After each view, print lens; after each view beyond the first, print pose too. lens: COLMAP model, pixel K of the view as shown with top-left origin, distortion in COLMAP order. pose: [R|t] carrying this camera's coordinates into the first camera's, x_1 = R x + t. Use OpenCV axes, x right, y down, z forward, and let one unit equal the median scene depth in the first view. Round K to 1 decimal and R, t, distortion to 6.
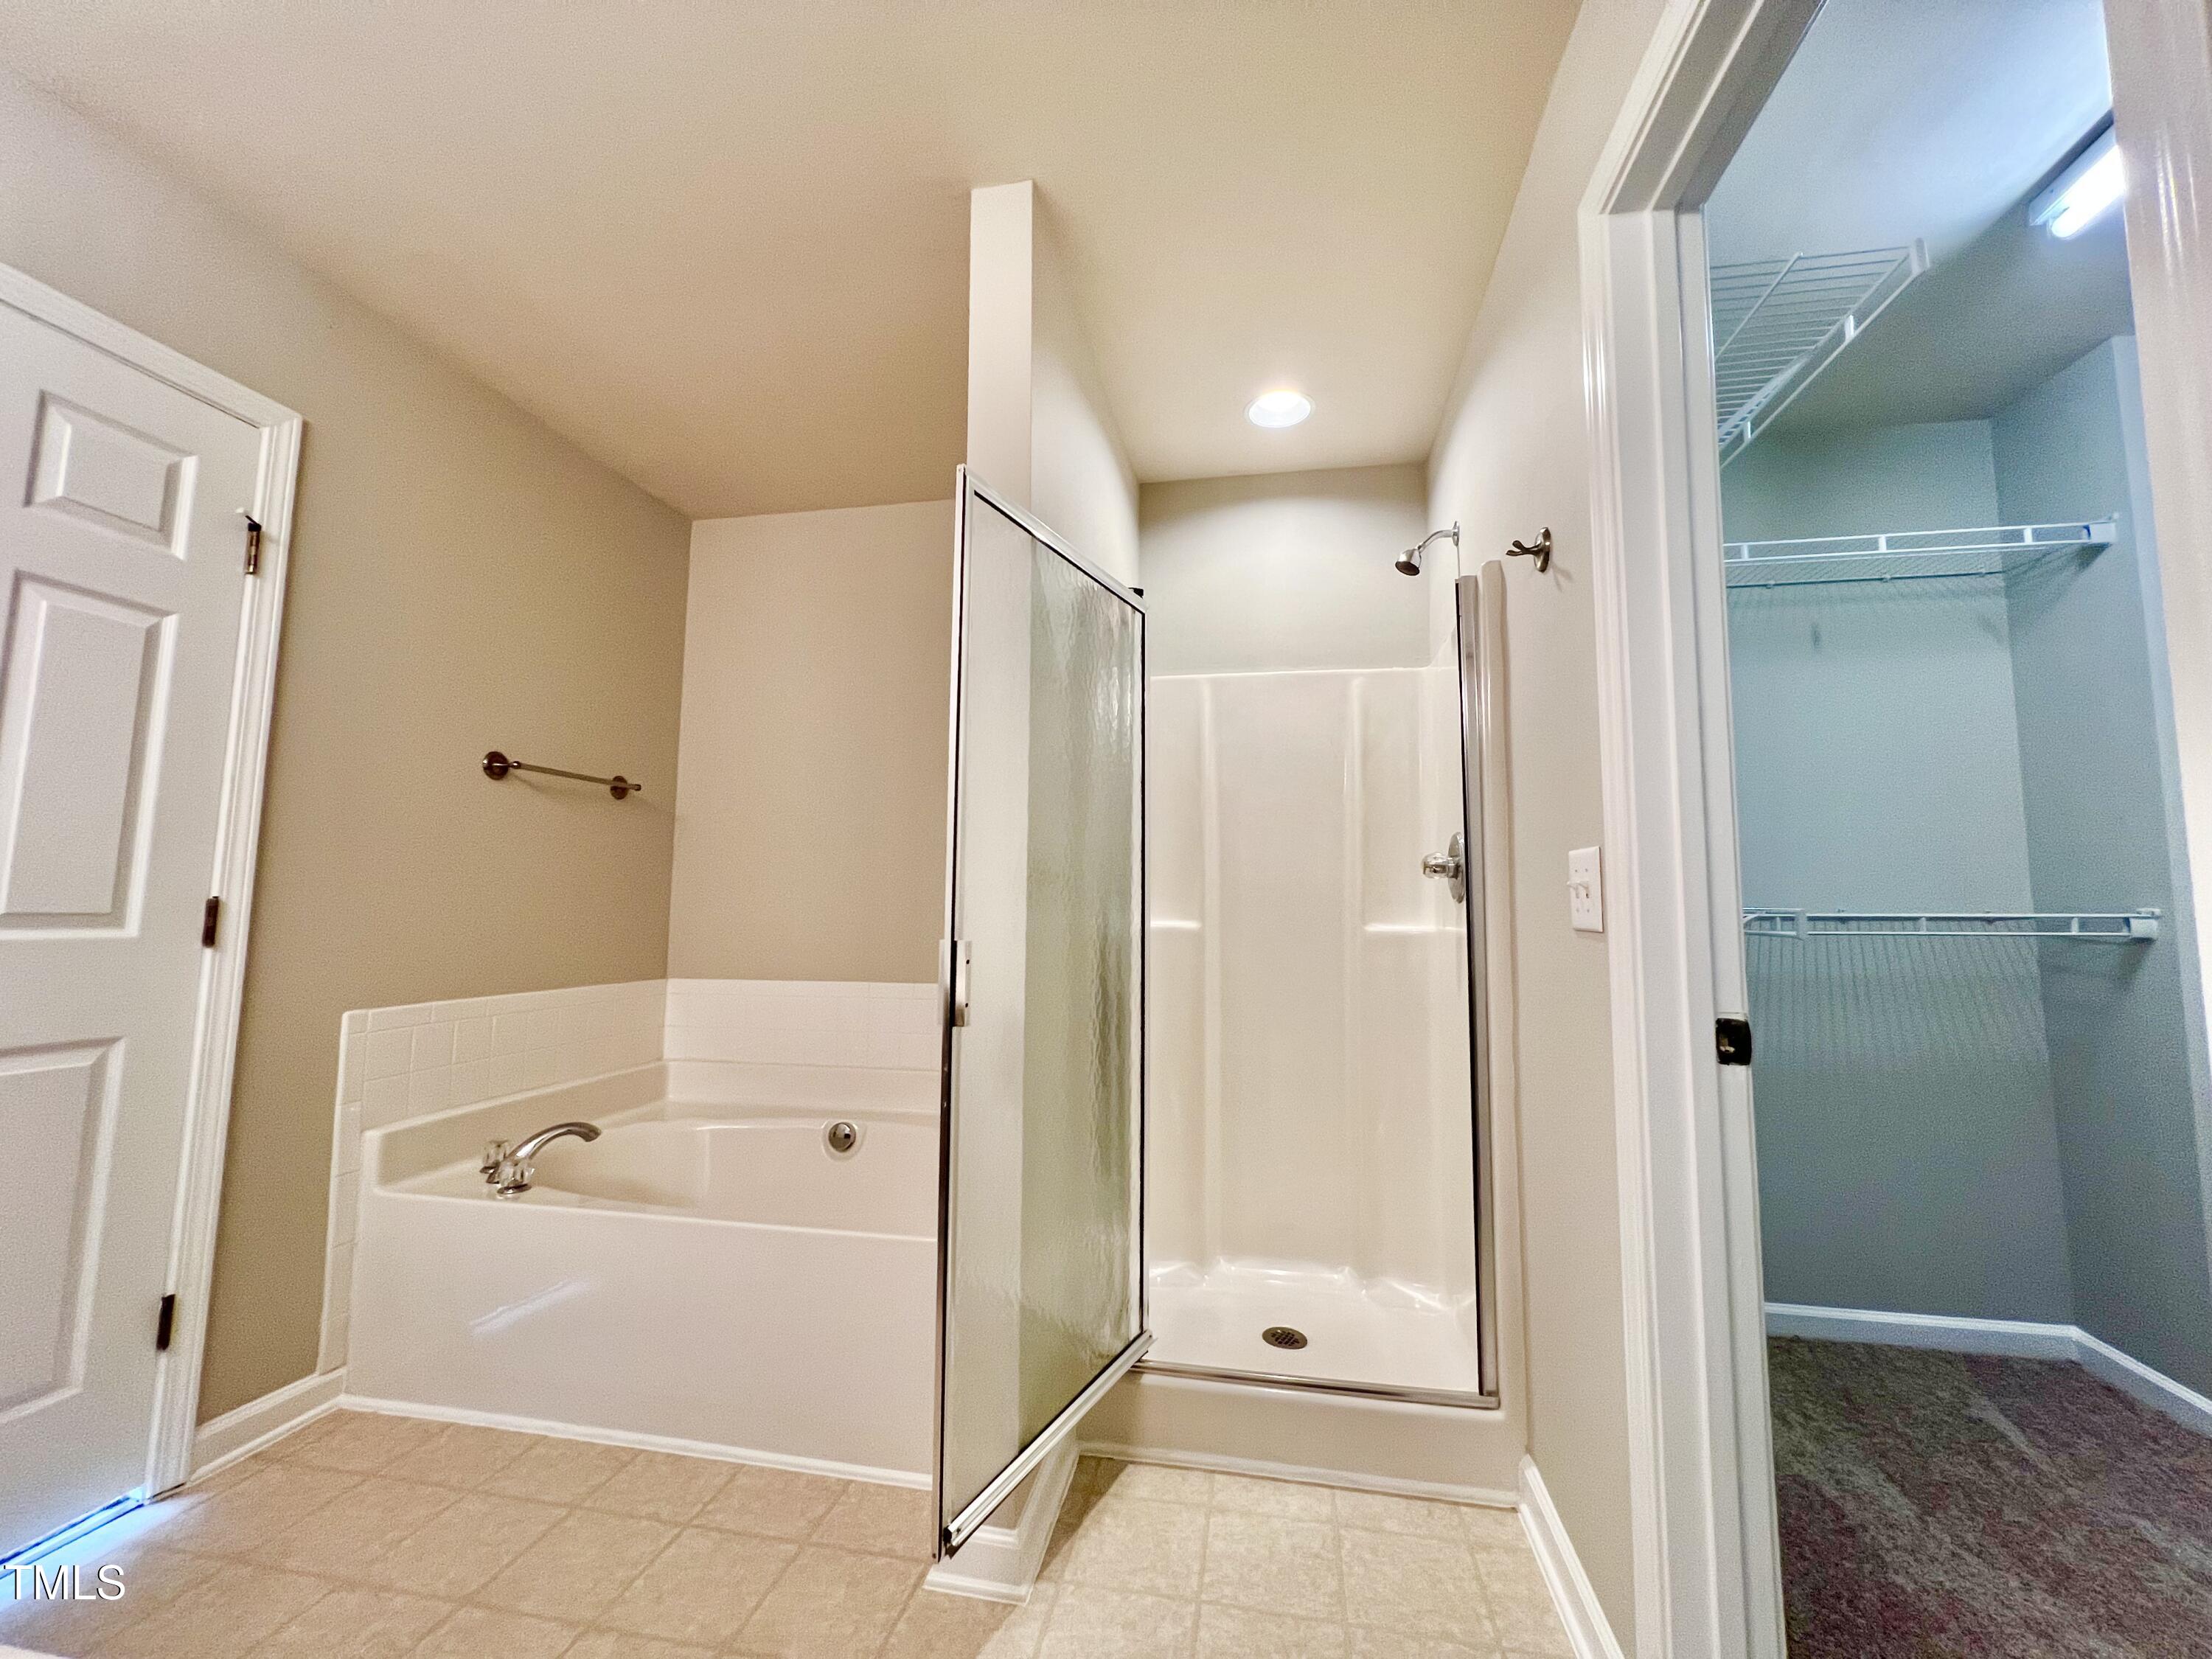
lens RADIAL K [[888.2, 0, 1104.2], [0, 888.2, 829.8], [0, 0, 1]] dist [0.000856, -0.000358]
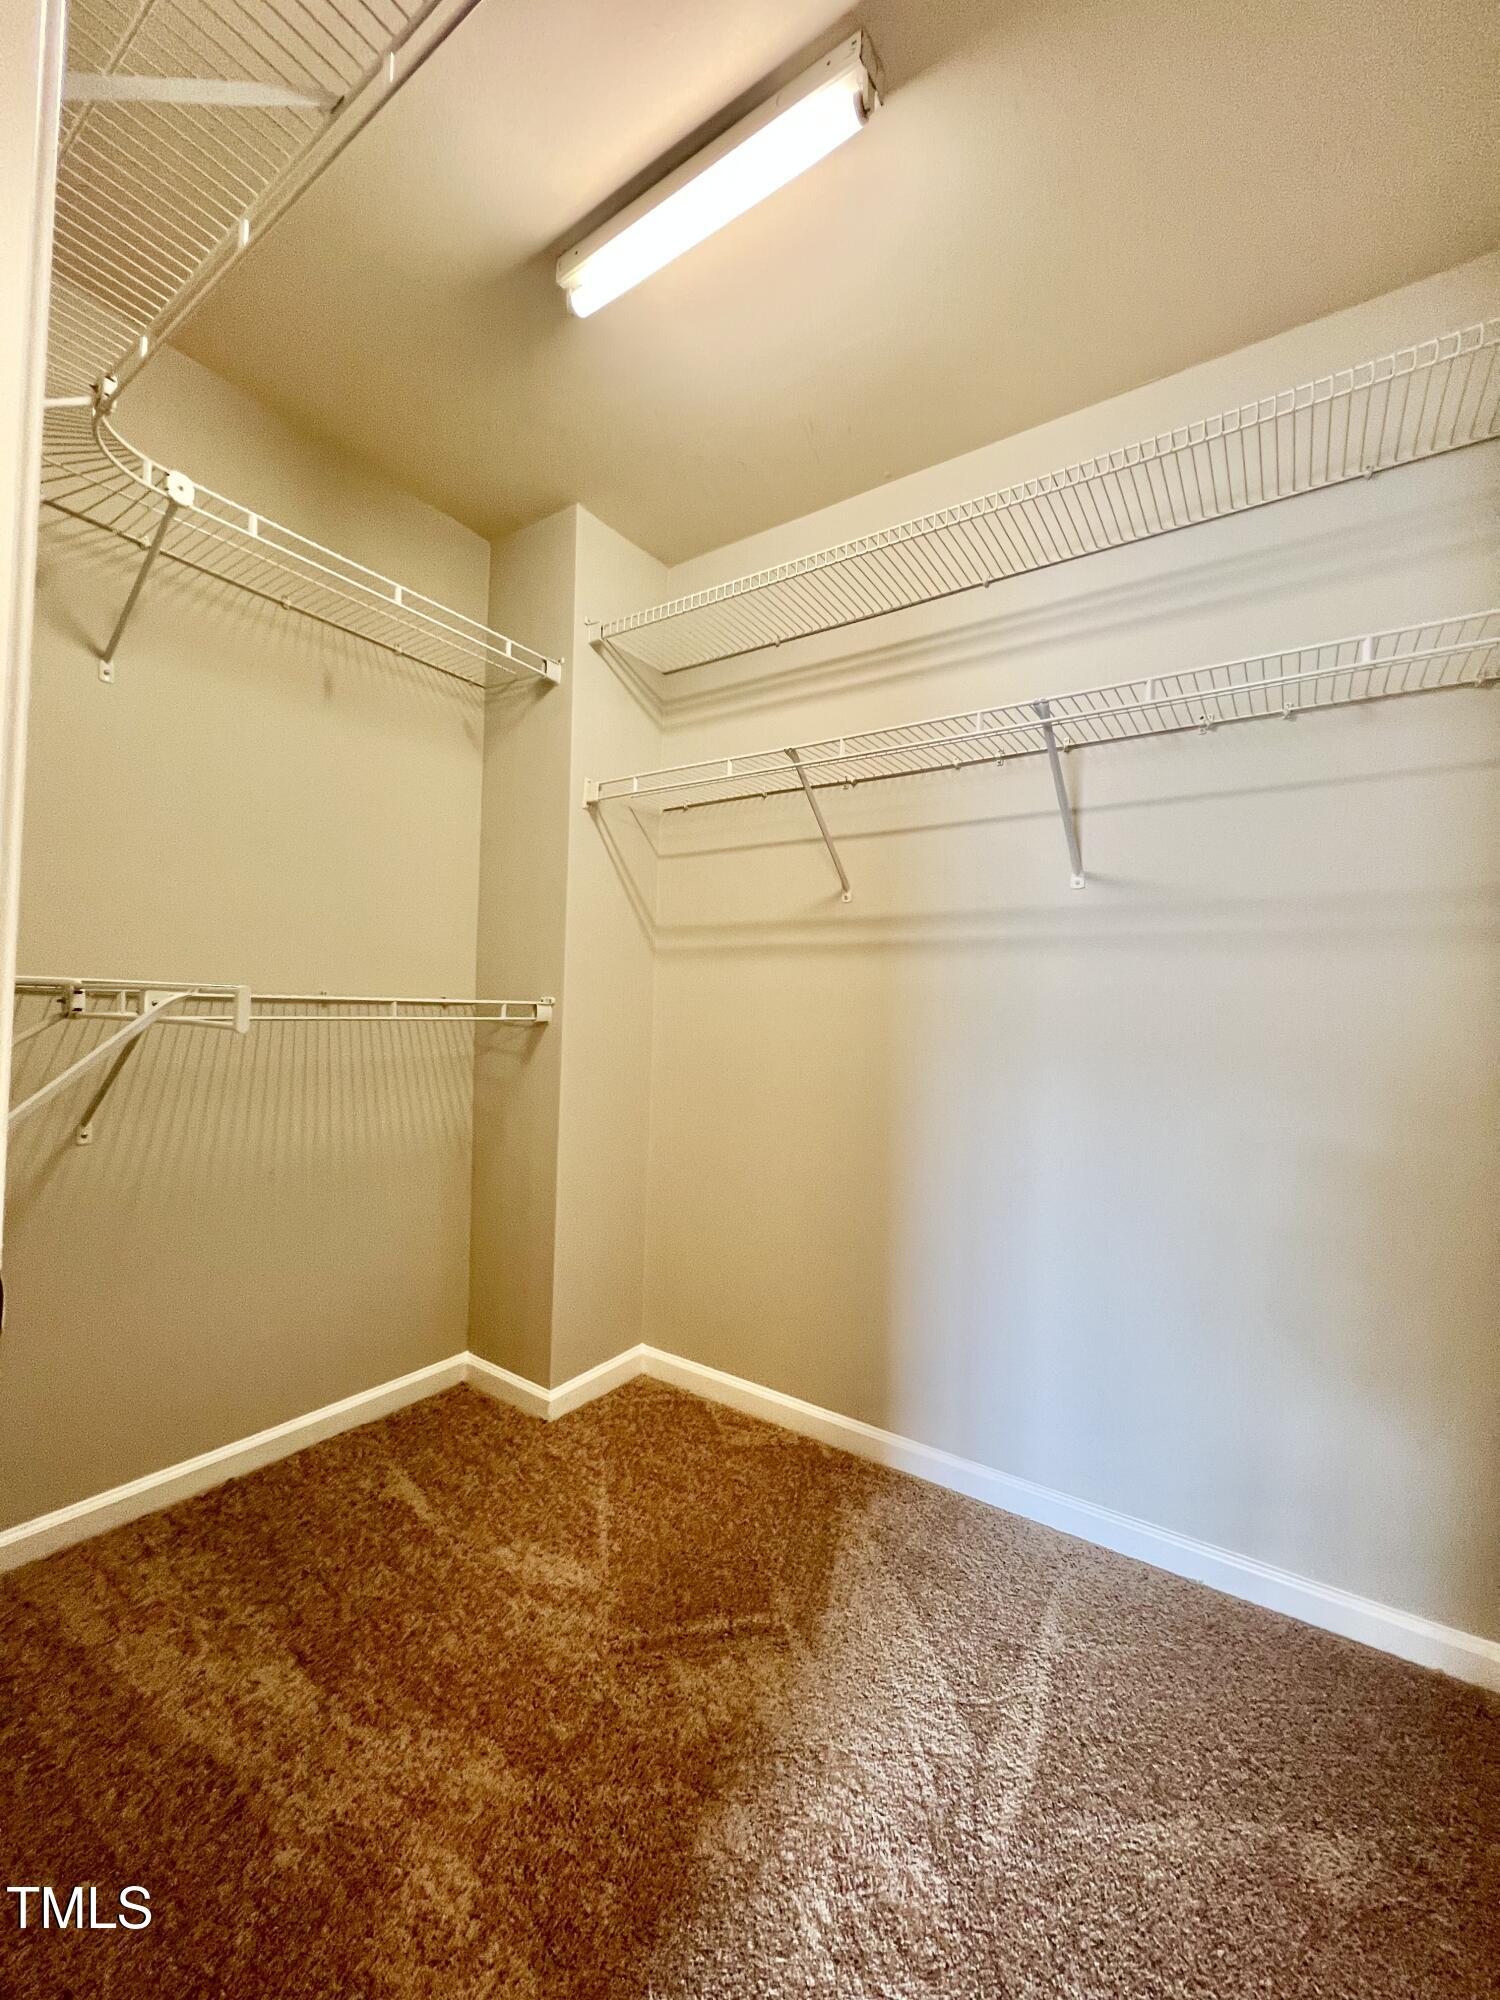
lens RADIAL K [[803.0, 0, 757.9], [0, 803.0, 1001.4], [0, 0, 1]] dist [0.000856, -0.000358]
pose [[0.394806, 0.017103, 0.918606, 0.287794], [-0.108528, 0.993695, 0.028143, 0.032475], [-0.912332, -0.110806, 0.394172, 0.309727]]
